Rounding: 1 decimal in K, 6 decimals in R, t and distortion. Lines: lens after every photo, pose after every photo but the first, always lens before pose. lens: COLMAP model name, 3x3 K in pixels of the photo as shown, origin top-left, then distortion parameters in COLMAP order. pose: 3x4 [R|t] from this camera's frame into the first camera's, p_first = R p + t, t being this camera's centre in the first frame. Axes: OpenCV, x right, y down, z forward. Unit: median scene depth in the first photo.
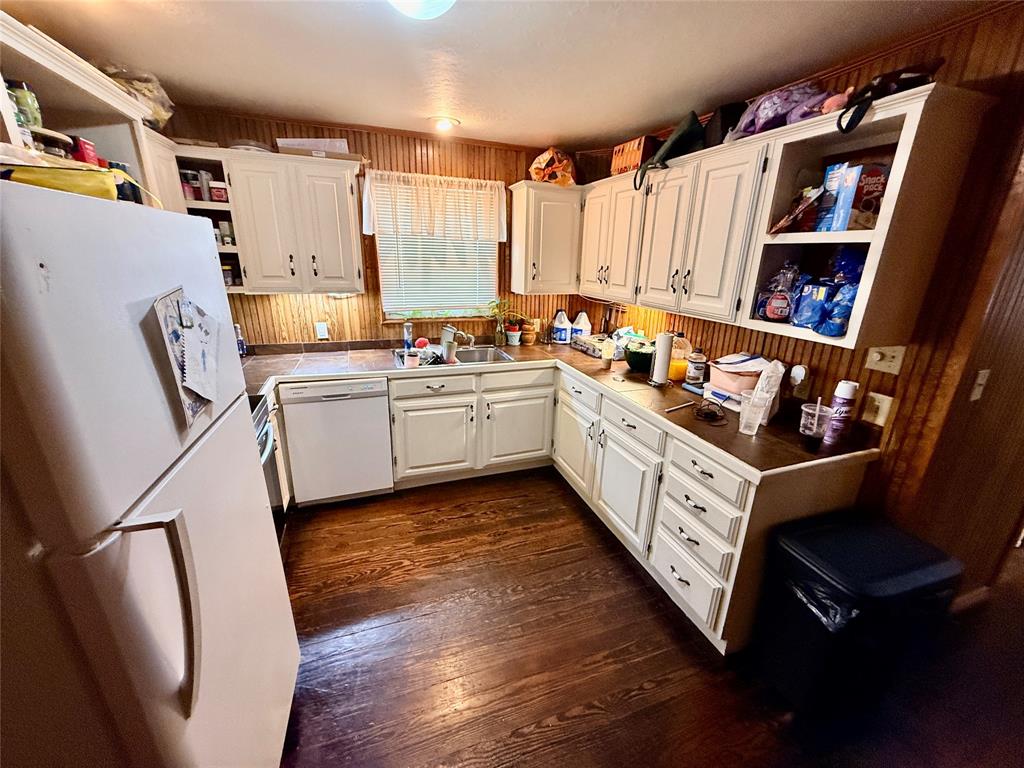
lens RADIAL K [[408.5, 0, 512.0], [0, 408.5, 384.0], [0, 0, 1]] dist [-0.001991, 0.000364]
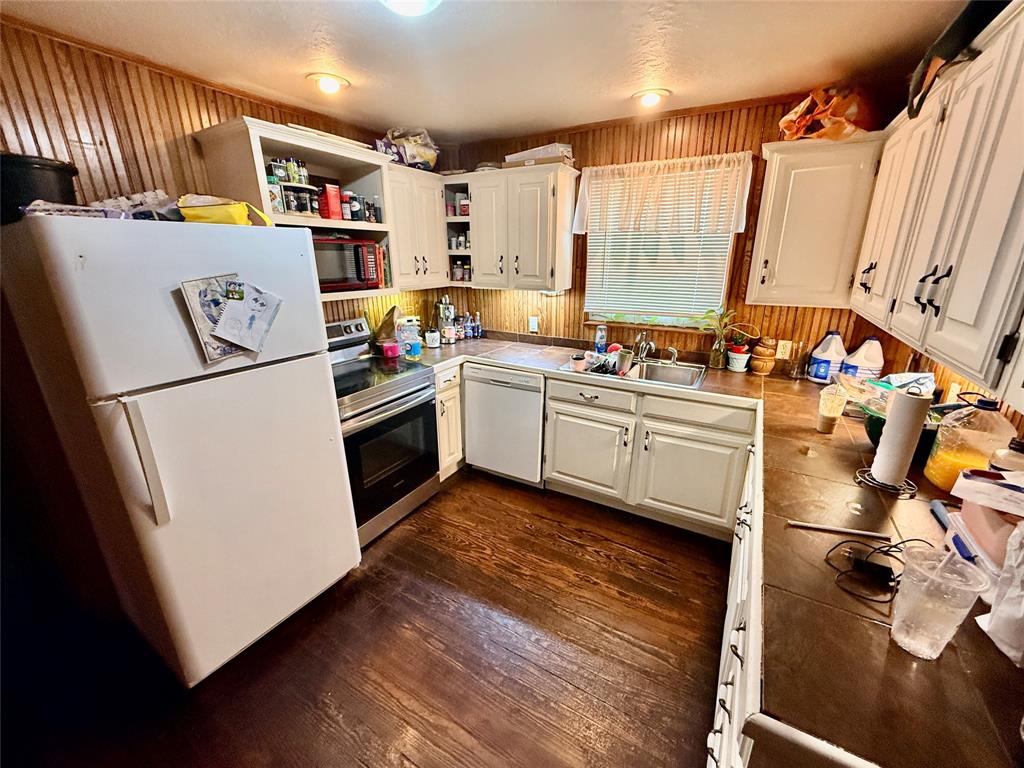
lens RADIAL K [[408.5, 0, 512.0], [0, 408.5, 384.0], [0, 0, 1]] dist [-0.001991, 0.000364]
pose [[0.646728, 0.206550, -0.734220, 0.350697], [-0.213813, 0.973132, 0.085426, -0.057781], [0.732138, 0.101739, 0.673516, 0.239526]]
